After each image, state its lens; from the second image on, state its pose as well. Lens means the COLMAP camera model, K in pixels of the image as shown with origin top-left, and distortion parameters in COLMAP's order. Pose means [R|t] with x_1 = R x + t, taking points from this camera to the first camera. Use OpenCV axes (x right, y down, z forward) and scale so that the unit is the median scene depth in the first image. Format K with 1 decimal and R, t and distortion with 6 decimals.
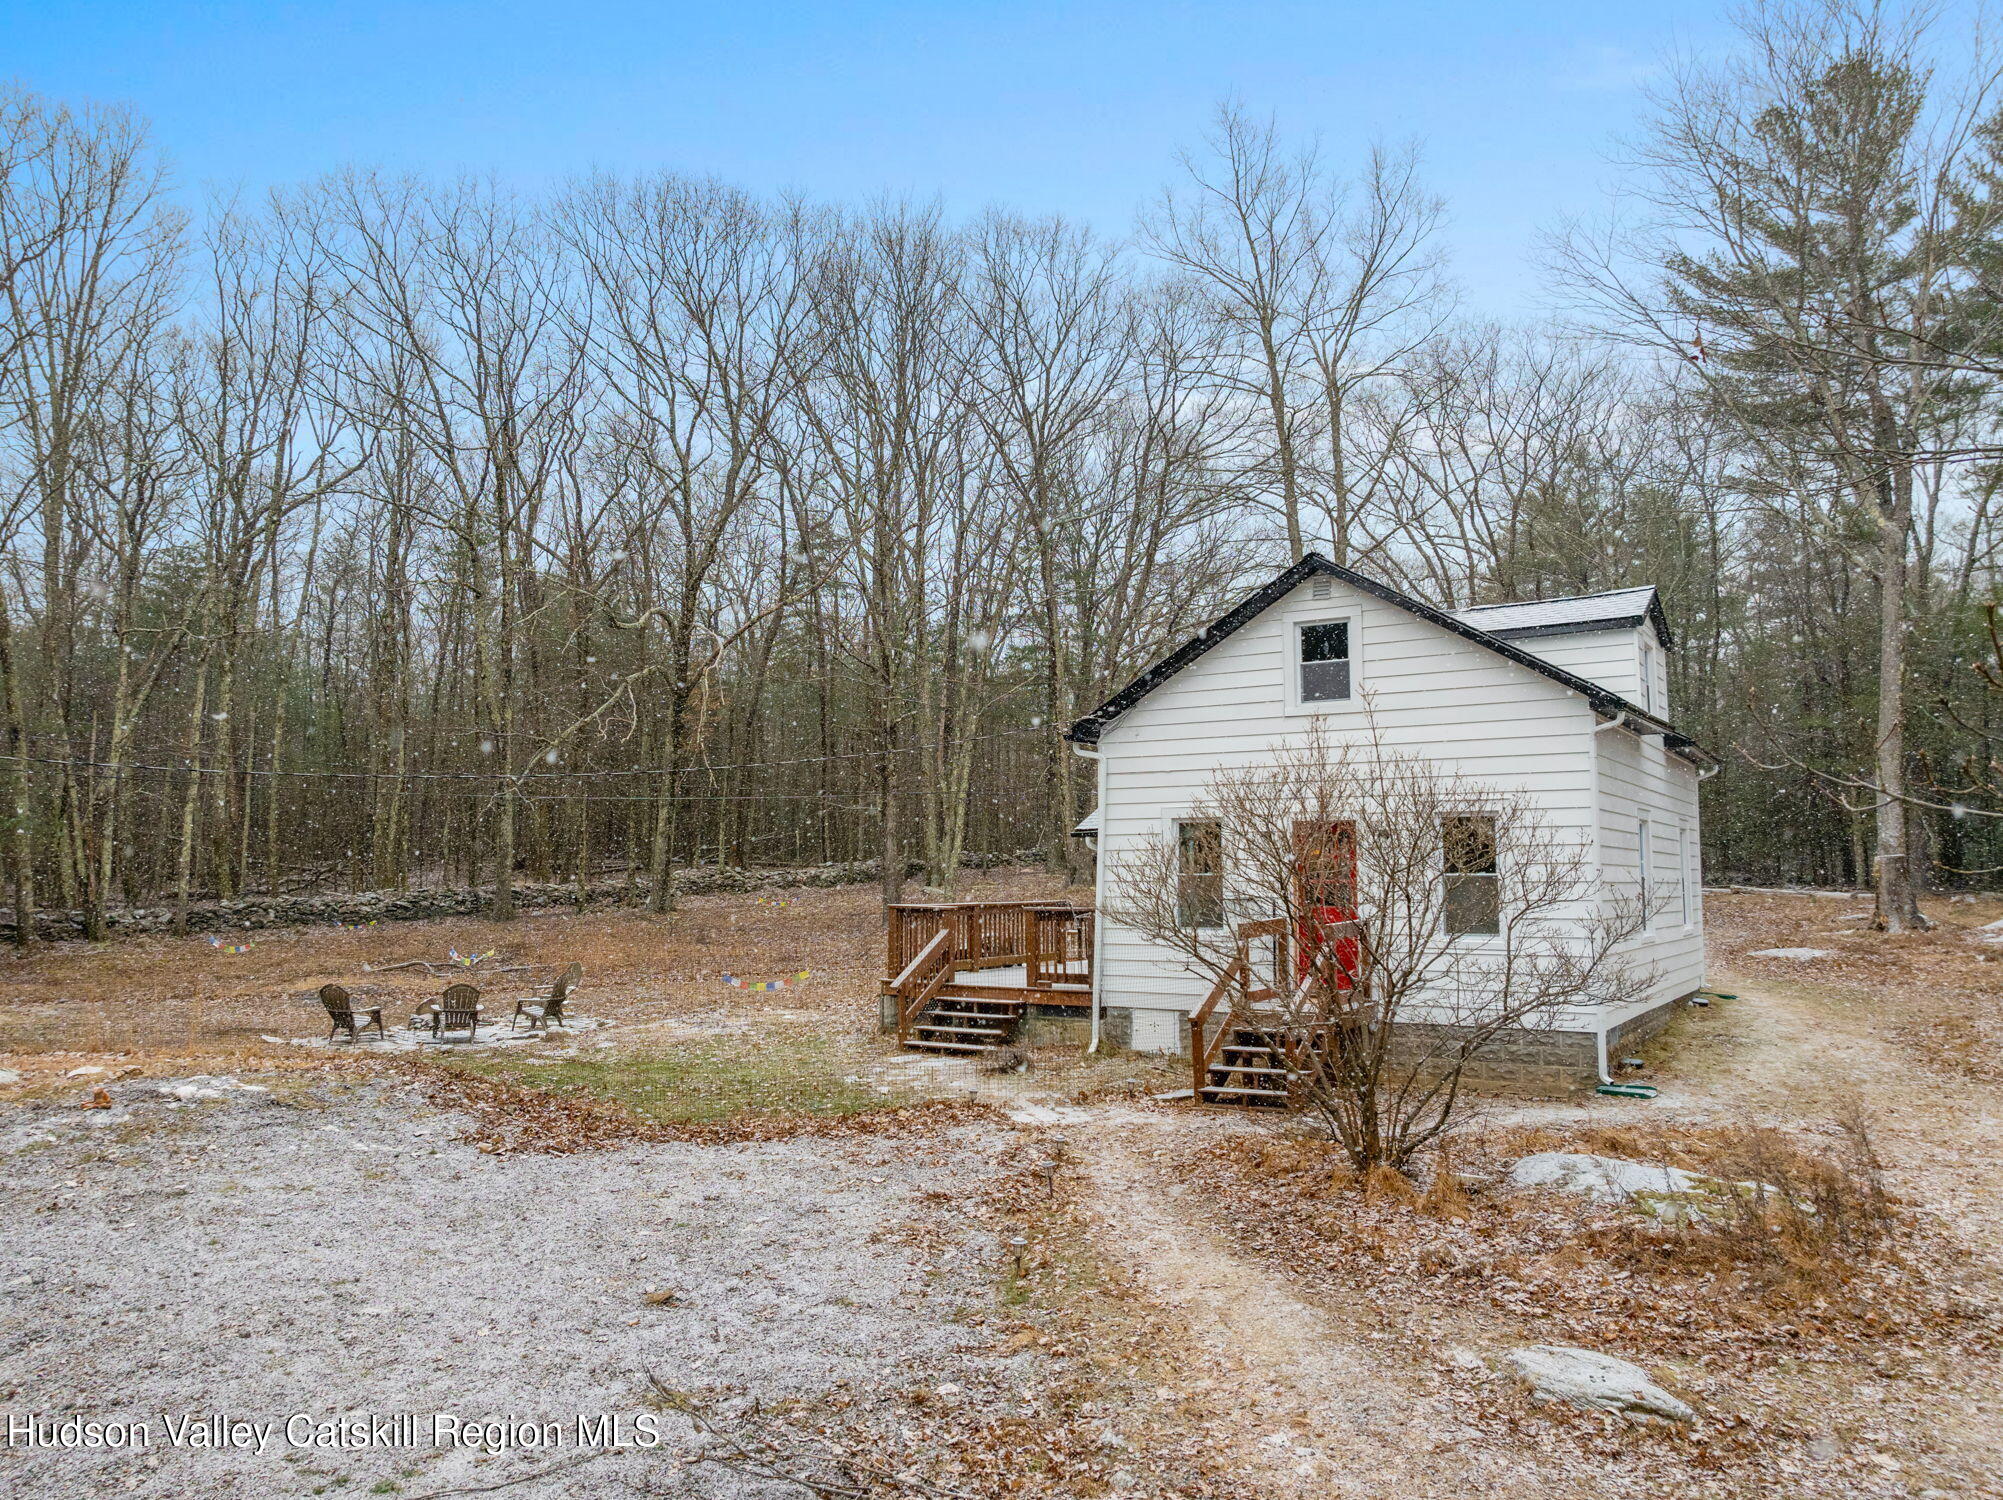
lens RADIAL K [[1394.9, 0, 997.2], [0, 1394.9, 750.7], [0, 0, 1]] dist [-0.036795, -0.007258]
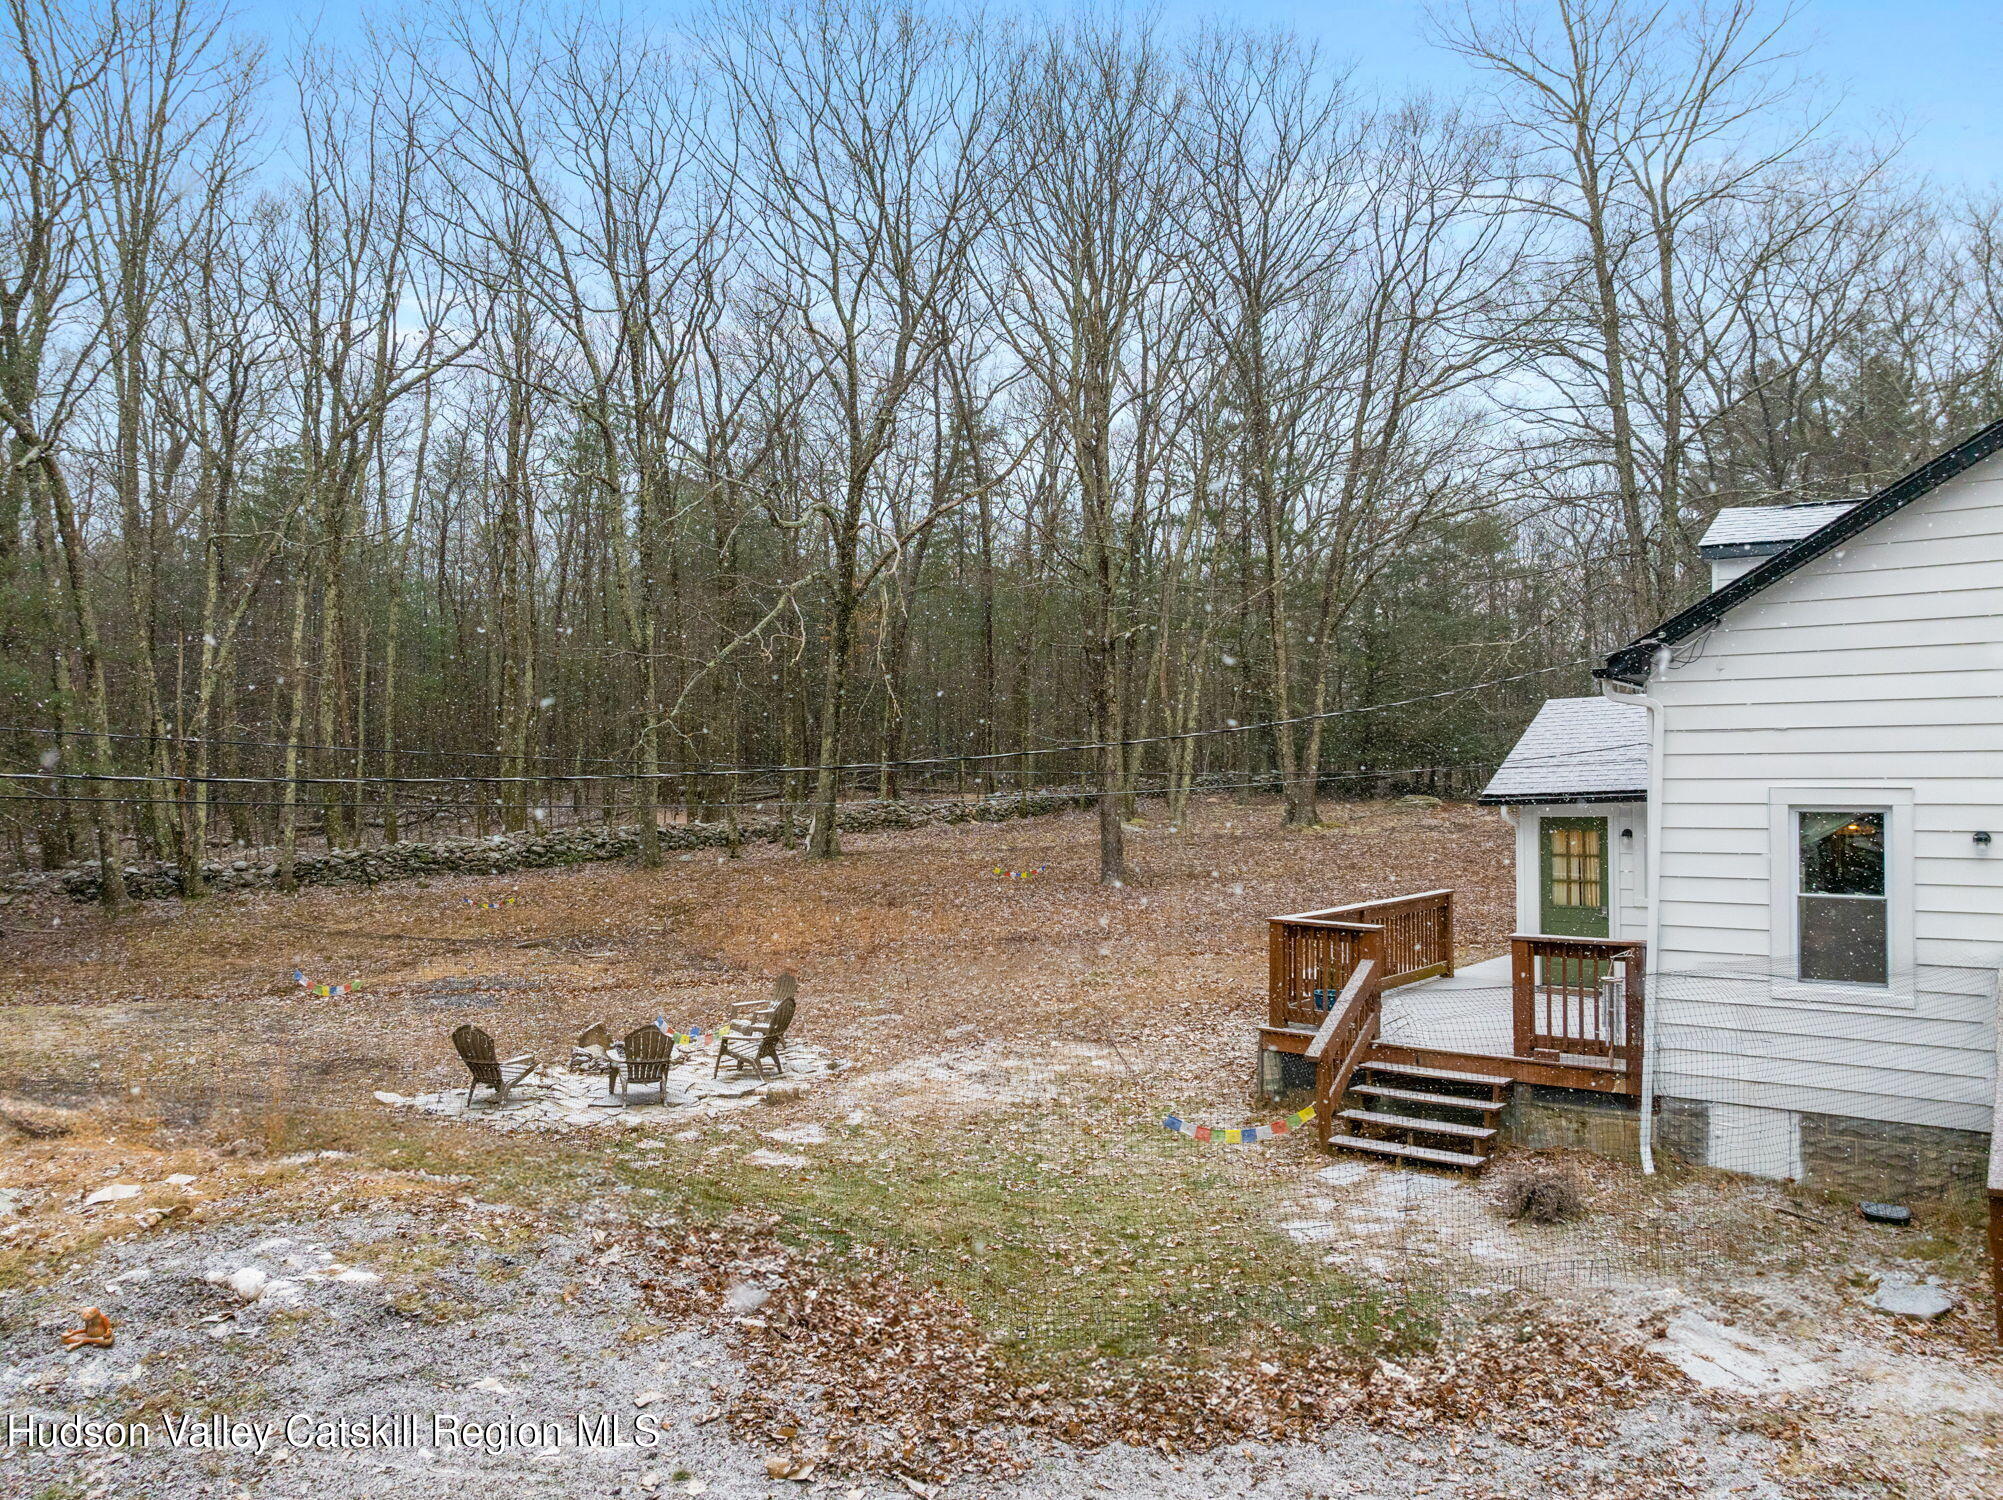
lens RADIAL K [[1394.9, 0, 1003.0], [0, 1394.9, 753.1], [0, 0, 1]] dist [-0.036795, -0.007258]
pose [[0.997688, -0.000479, -0.067954, -0.076494], [0.005084, 0.997698, 0.067619, -0.007483], [0.067765, -0.067808, 0.995394, 0.153280]]
